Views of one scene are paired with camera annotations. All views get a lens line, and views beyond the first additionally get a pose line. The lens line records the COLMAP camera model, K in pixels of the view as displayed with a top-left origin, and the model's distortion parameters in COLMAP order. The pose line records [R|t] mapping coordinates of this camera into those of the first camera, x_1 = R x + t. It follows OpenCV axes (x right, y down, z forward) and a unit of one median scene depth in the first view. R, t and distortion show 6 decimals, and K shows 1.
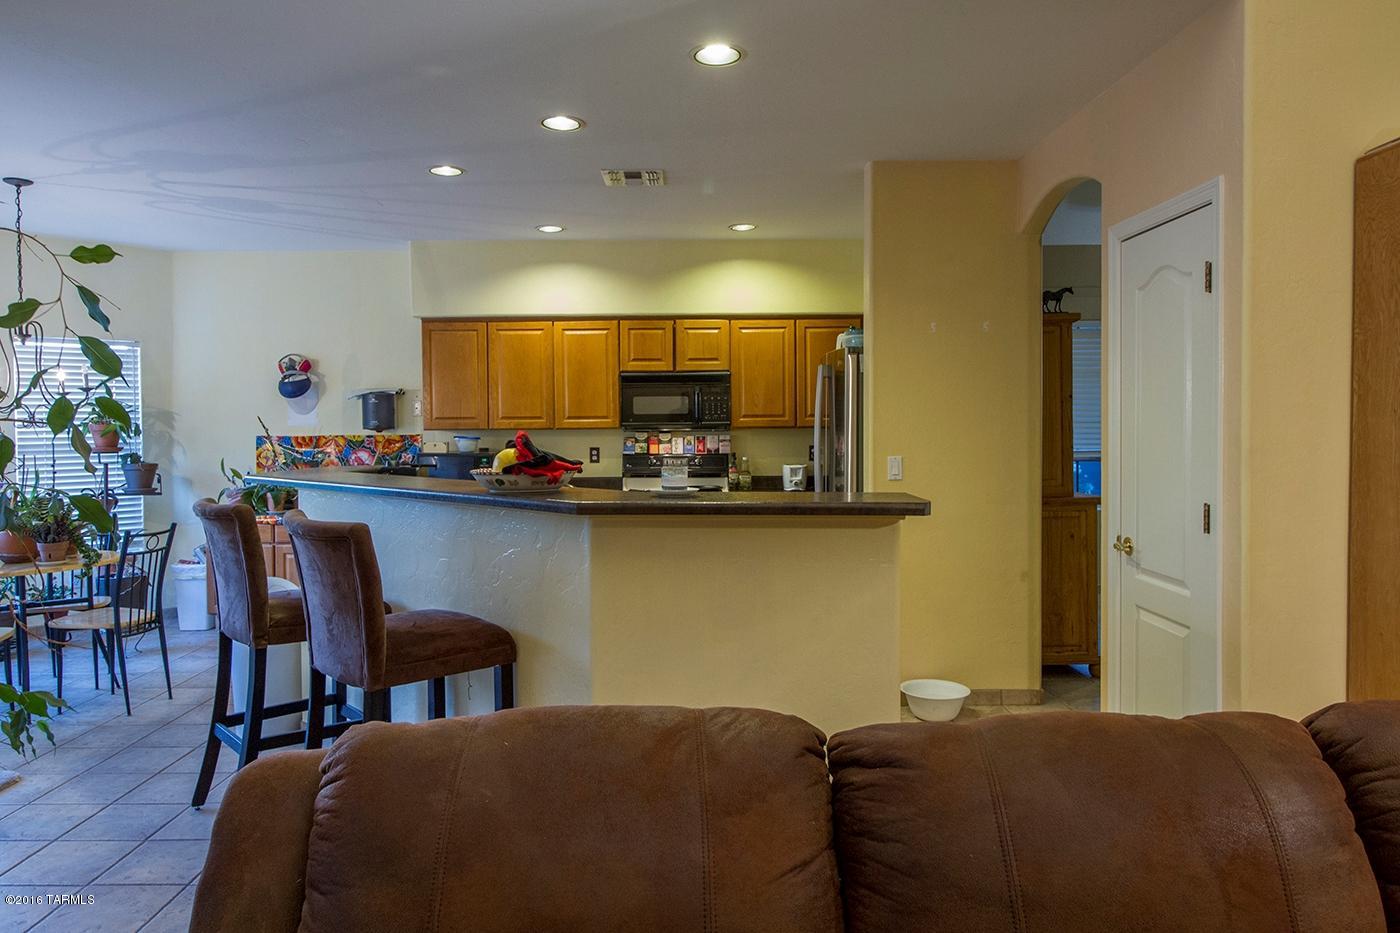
lens RADIAL K [[900.3, 0, 687.3], [0, 900.3, 451.7], [0, 0, 1]] dist [-0.007658, 0.000466]
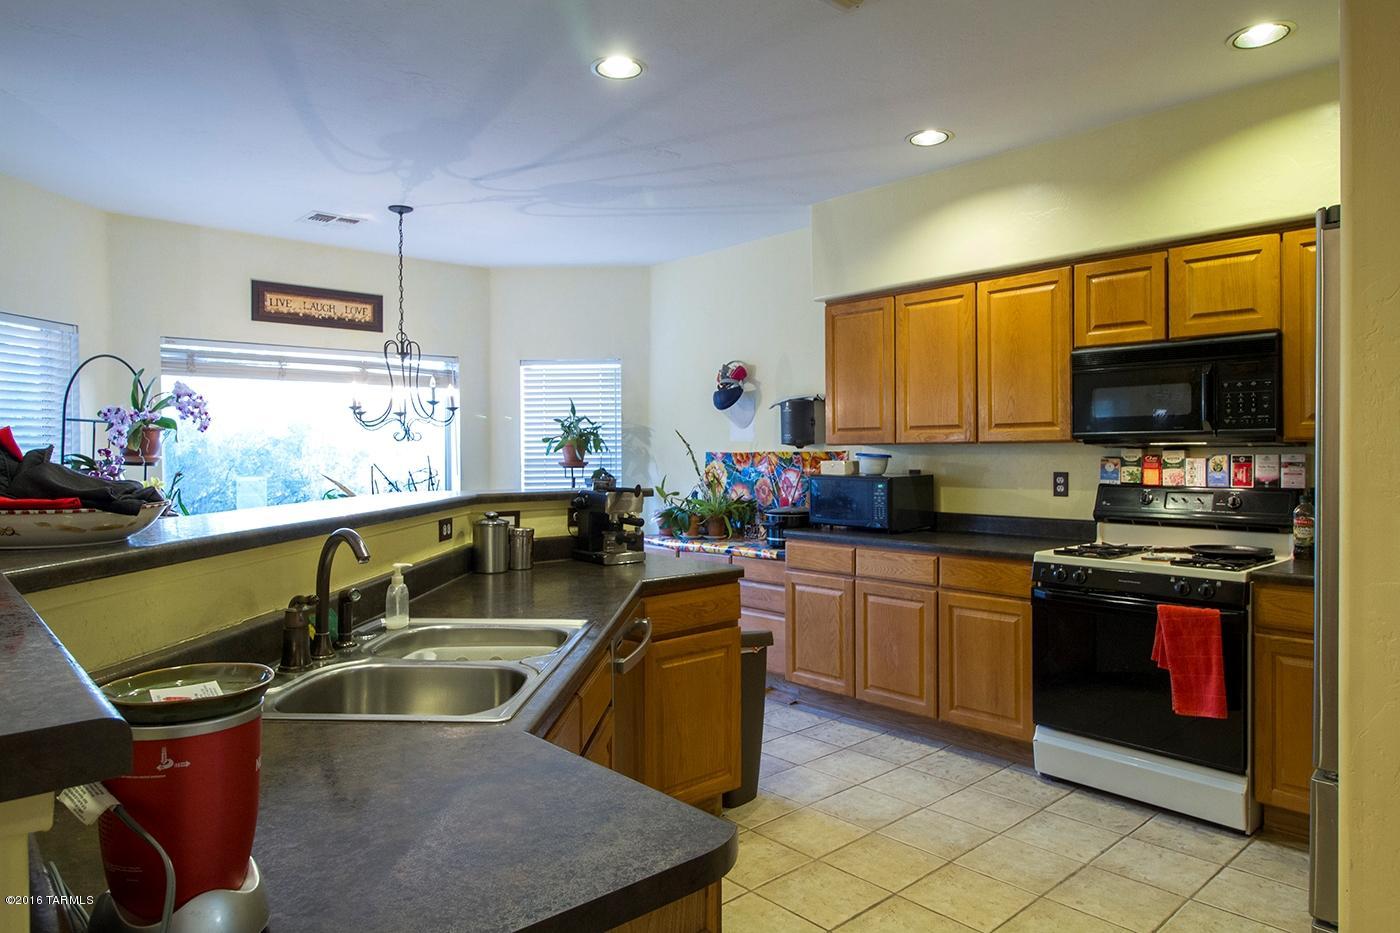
lens RADIAL K [[869.9, 0, 723.5], [0, 869.9, 458.9], [0, 0, 1]] dist [0.003314, -0.005631]
pose [[0.681756, 0.009266, -0.731521, 0.190088], [-0.021197, 0.999750, -0.007091, -0.004876], [0.731272, 0.020340, 0.681782, 0.410694]]
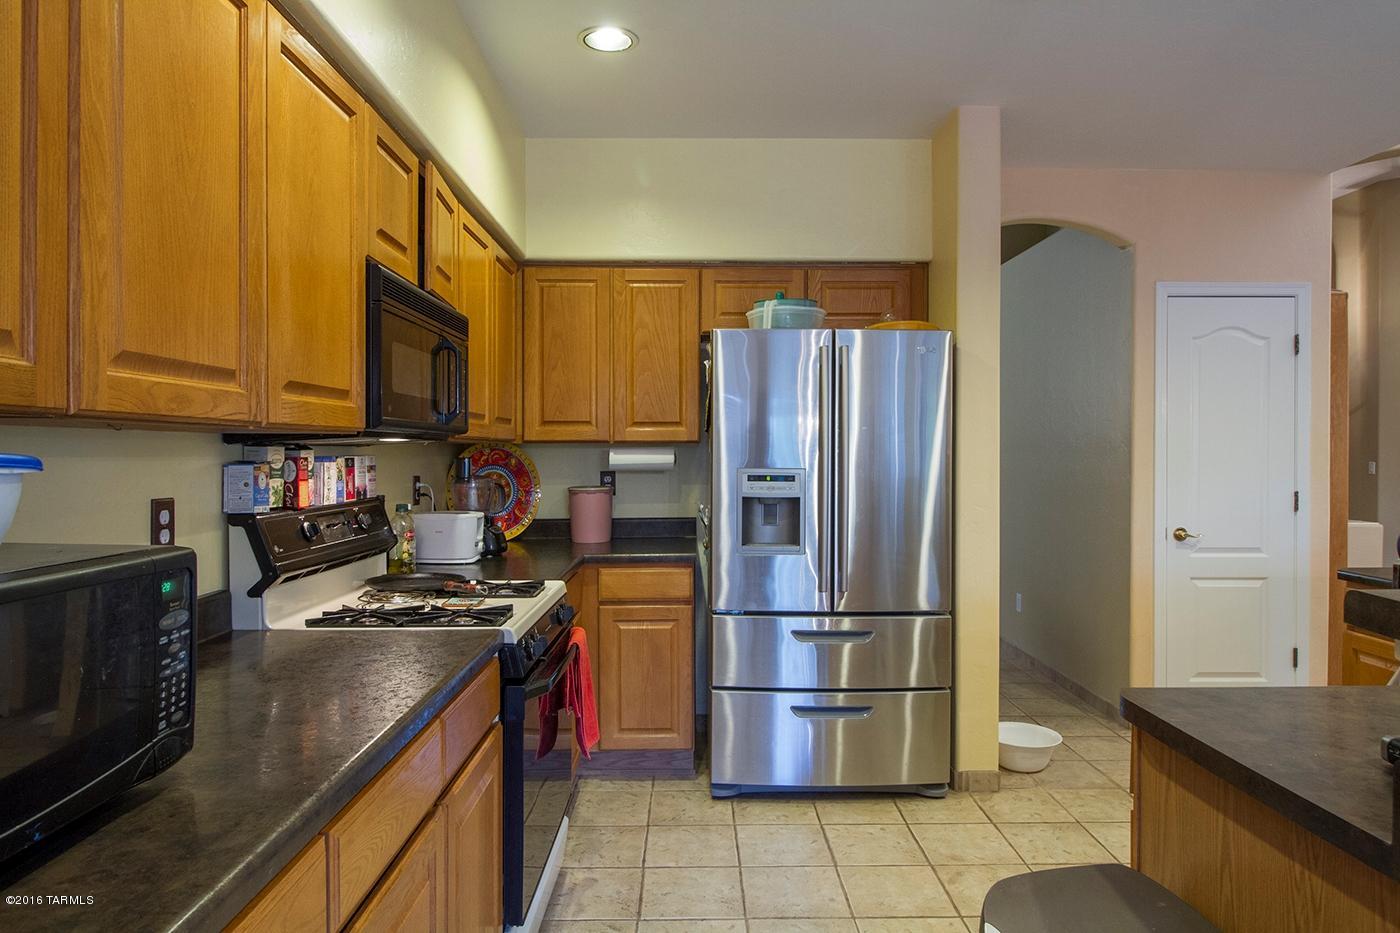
lens RADIAL K [[869.9, 0, 694.6], [0, 869.9, 456.9], [0, 0, 1]] dist [0.003314, -0.005631]
pose [[0.000163, 0.001558, 0.999999, -0.377935], [0.030915, 0.999521, -0.001563, -0.012403], [-0.999522, 0.030915, 0.000115, 0.854442]]
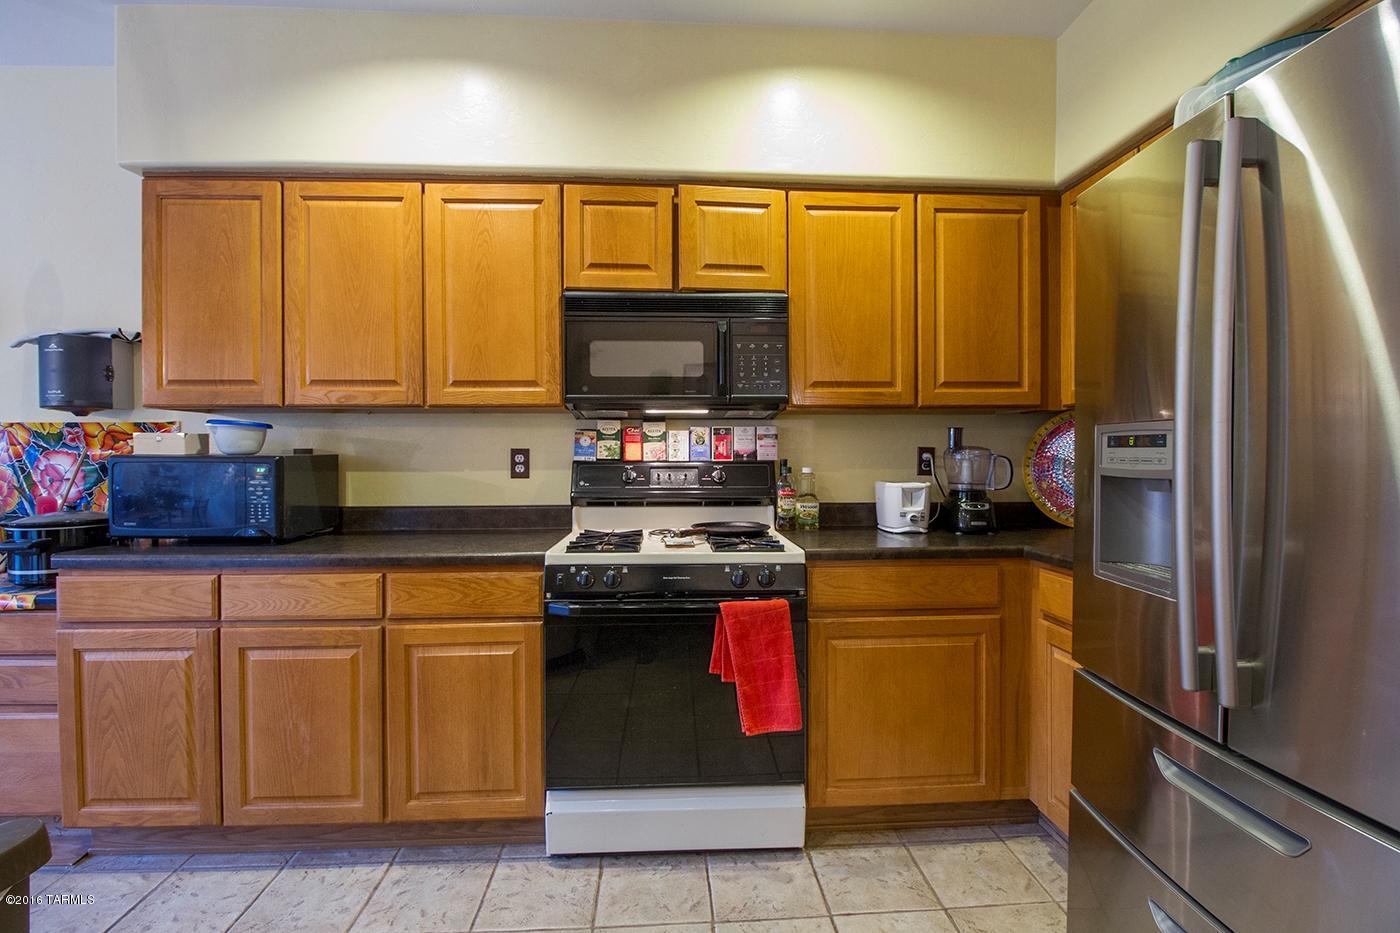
lens RADIAL K [[657.0, 0, 699.1], [0, 657.0, 460.1], [0, 0, 1]] dist [-0.008208, -0.007645]
pose [[0.998333, 0.003328, 0.057629, -0.021016], [-0.001980, 0.999723, -0.023435, 0.010871], [-0.057691, 0.023281, 0.998063, 0.624142]]
